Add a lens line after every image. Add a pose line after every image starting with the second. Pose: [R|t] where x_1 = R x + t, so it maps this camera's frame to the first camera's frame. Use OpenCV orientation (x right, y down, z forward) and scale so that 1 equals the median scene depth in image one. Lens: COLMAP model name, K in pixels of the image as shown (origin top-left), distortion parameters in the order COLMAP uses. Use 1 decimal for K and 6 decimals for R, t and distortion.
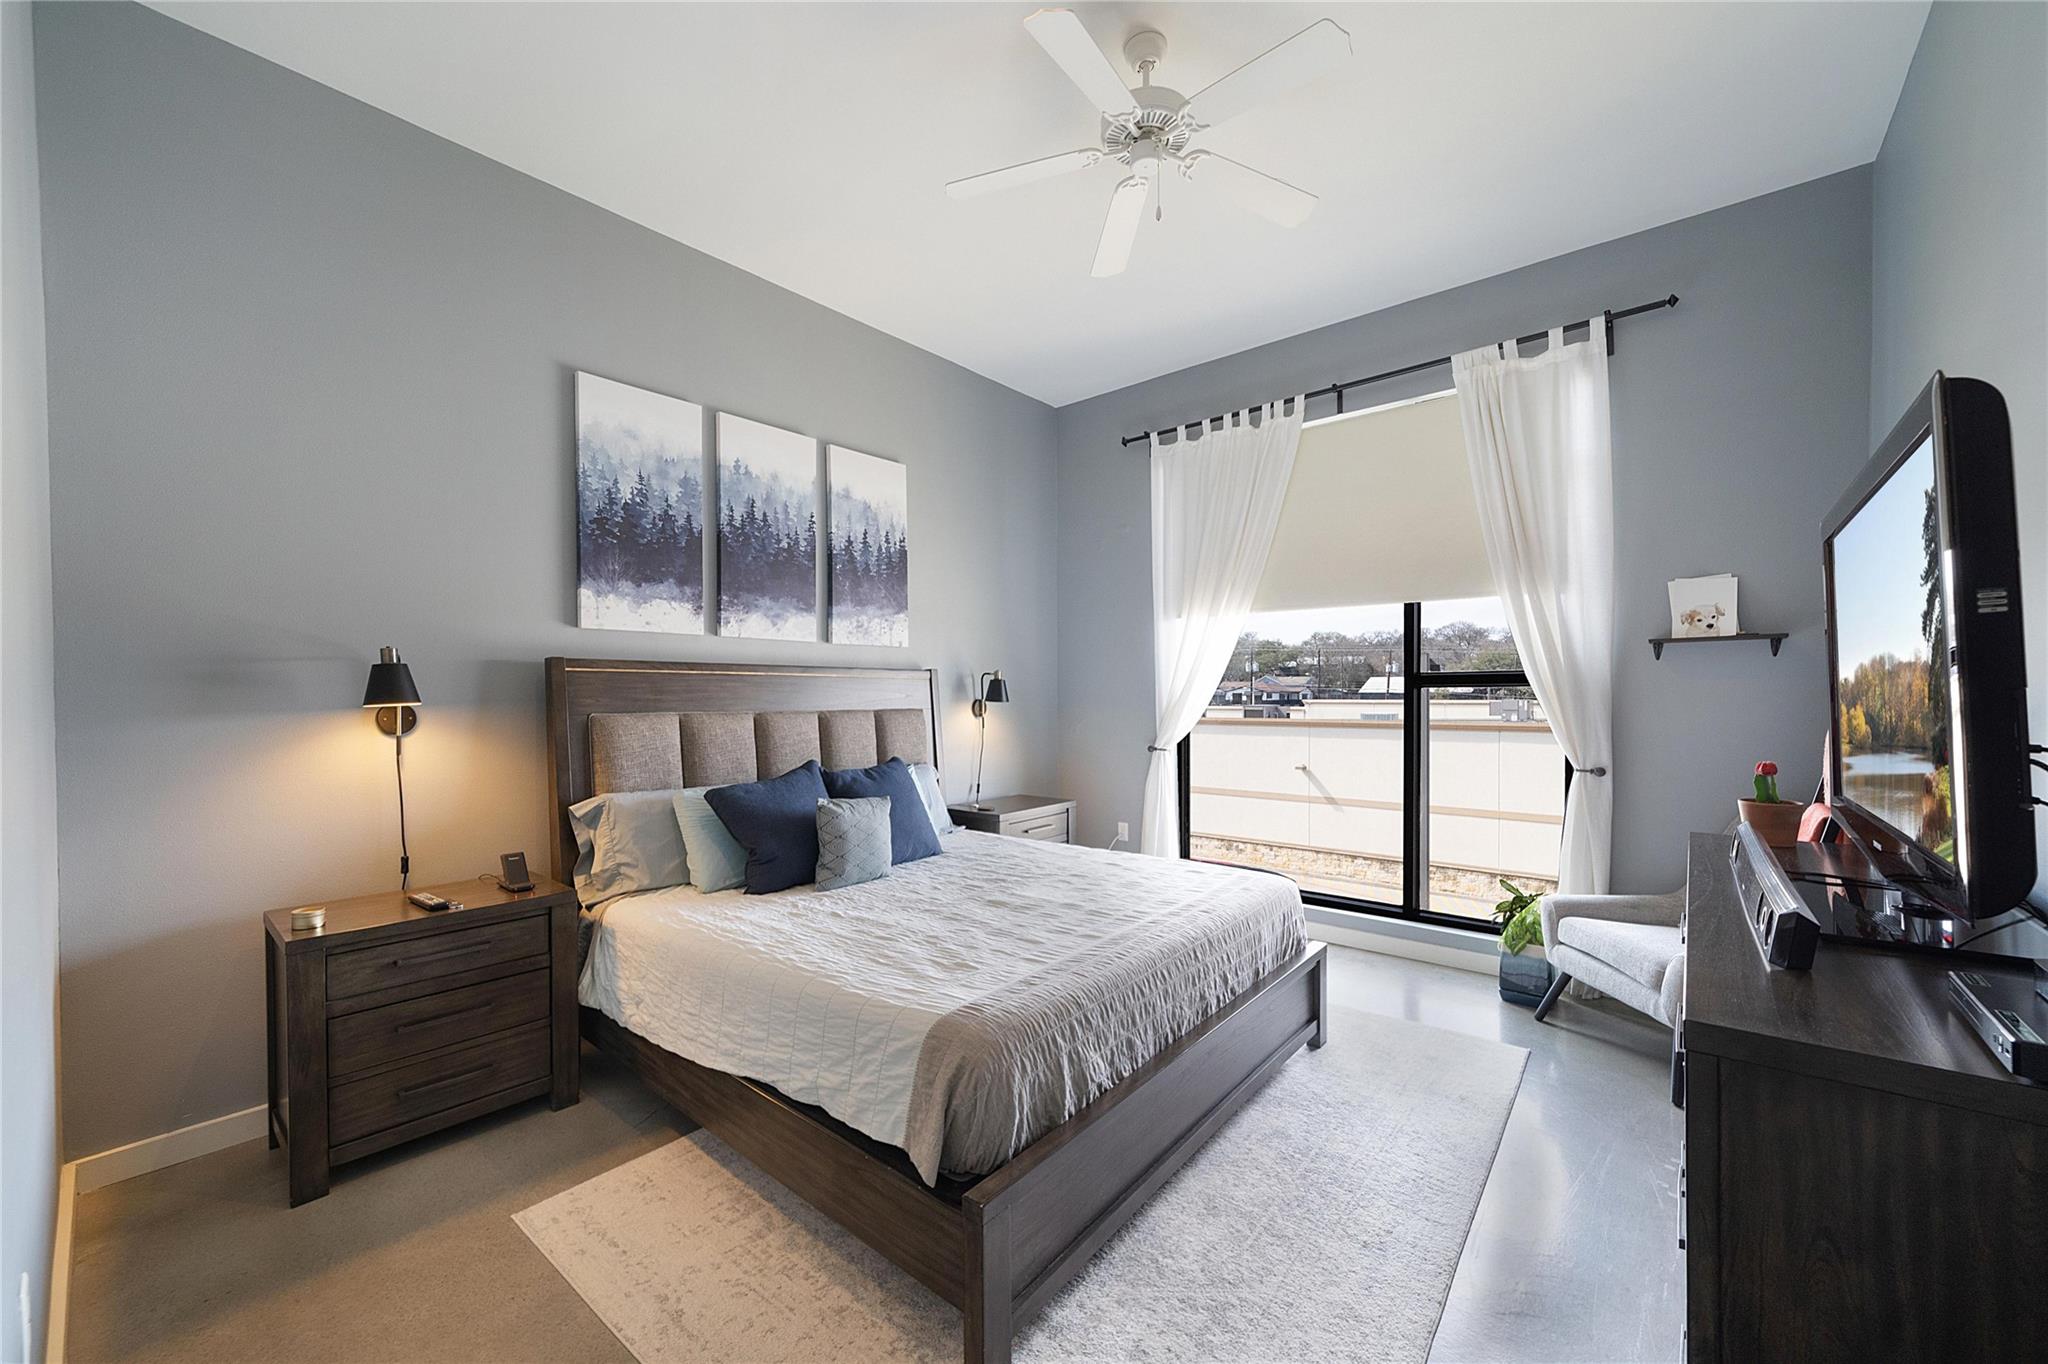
lens RADIAL K [[787.7, 0, 1022.2], [0, 787.7, 711.9], [0, 0, 1]] dist [-0.006175, 0.000659]
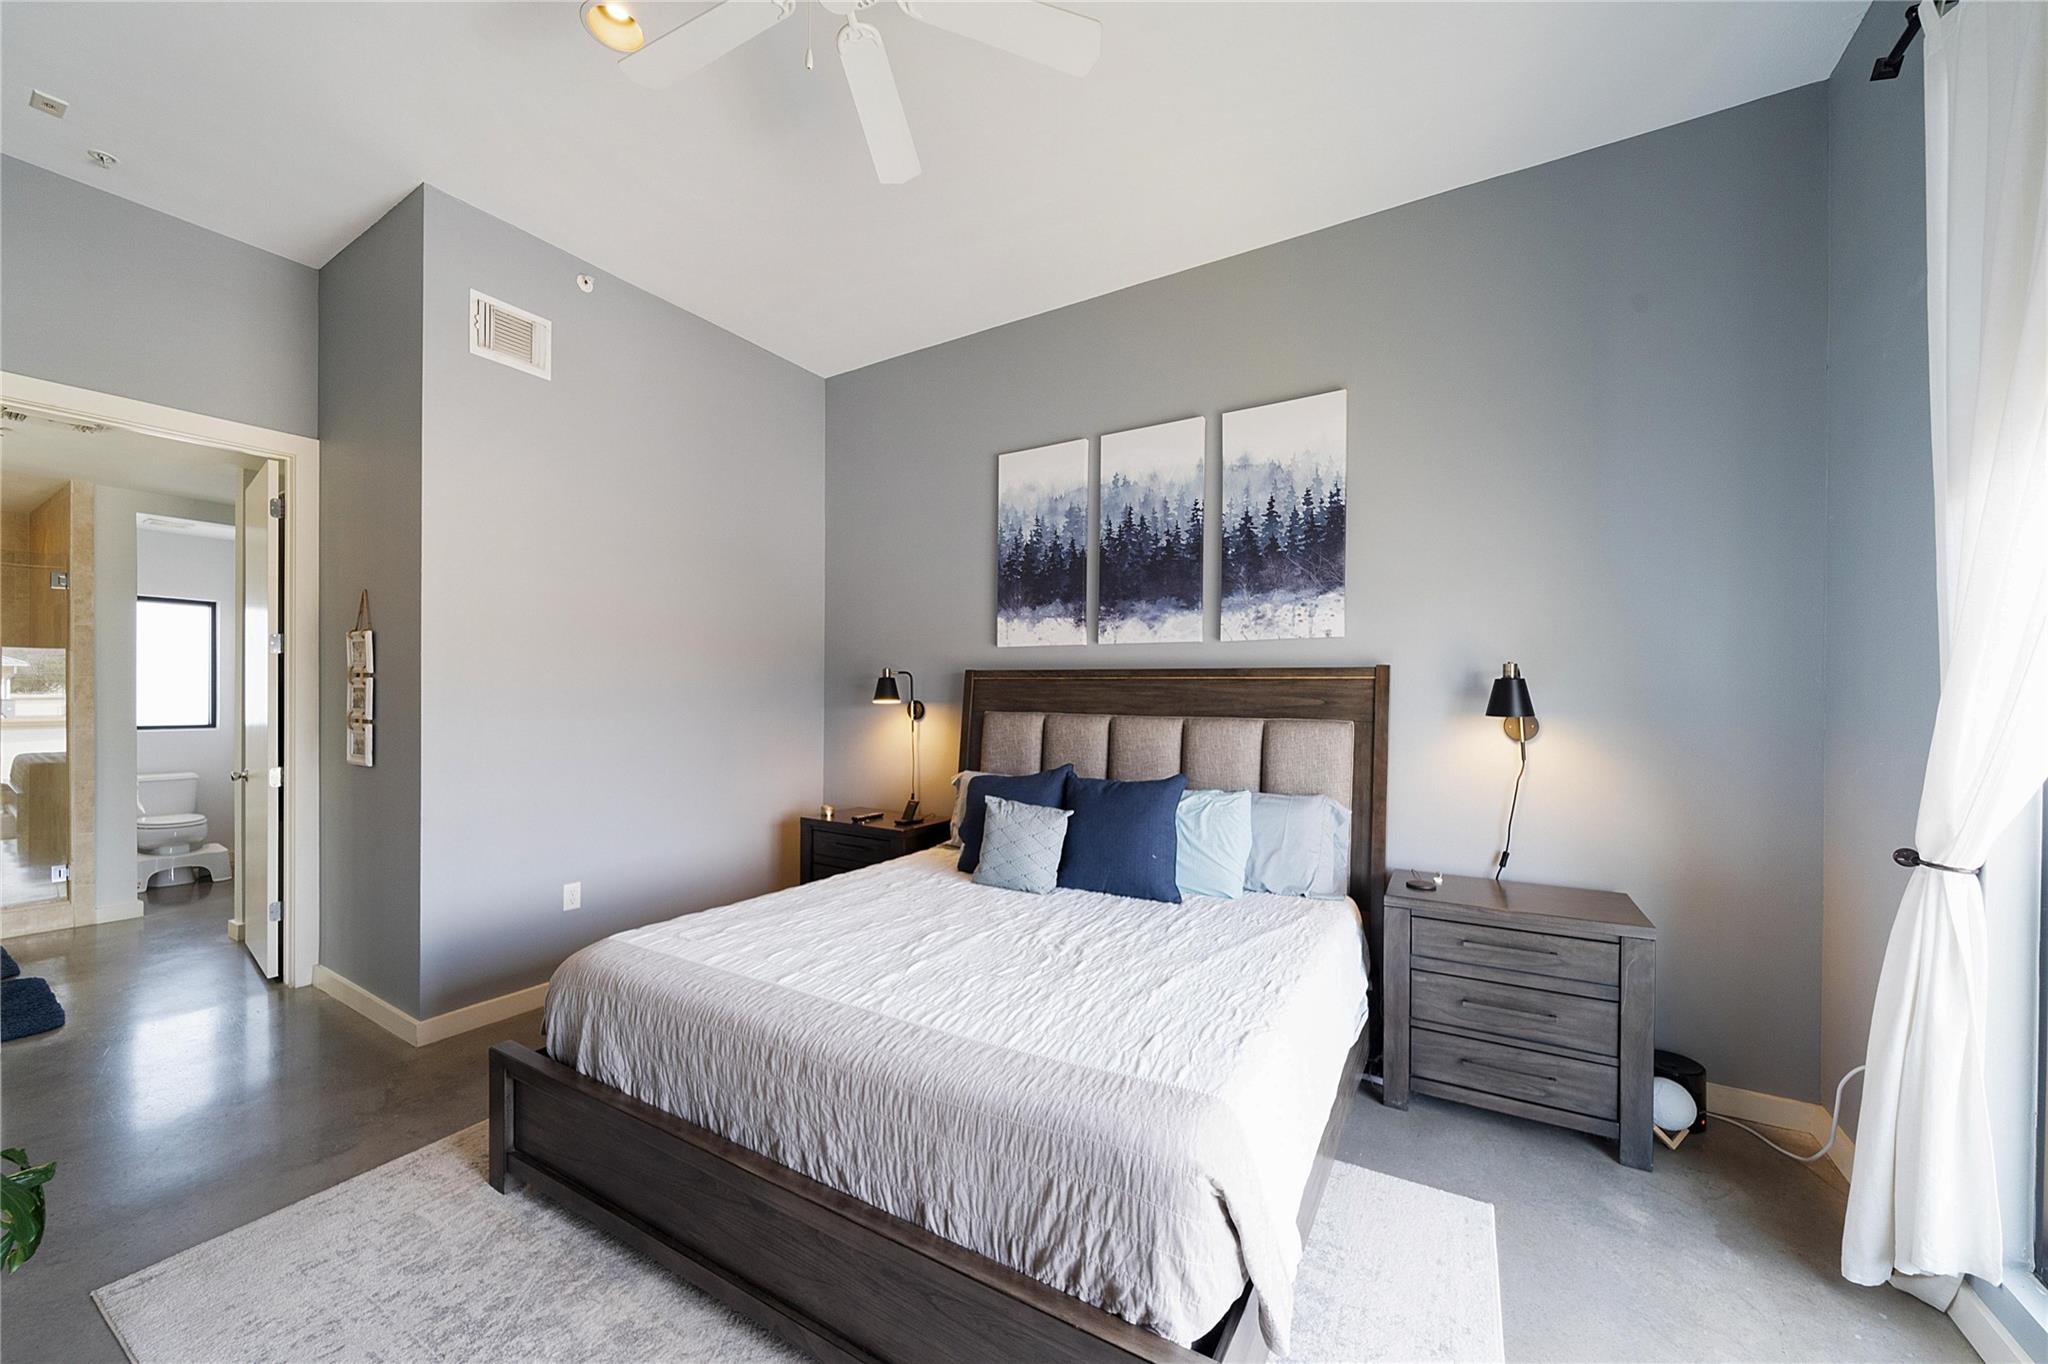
lens RADIAL K [[744.1, 0, 1015.5], [0, 744.1, 711.3], [0, 0, 1]] dist [-0.008782, 0.000294]
pose [[0.148149, 0.020818, -0.988746, 0.598627], [-0.036230, 0.999222, 0.015610, -0.016378], [0.988301, 0.033510, 0.148788, 0.729298]]
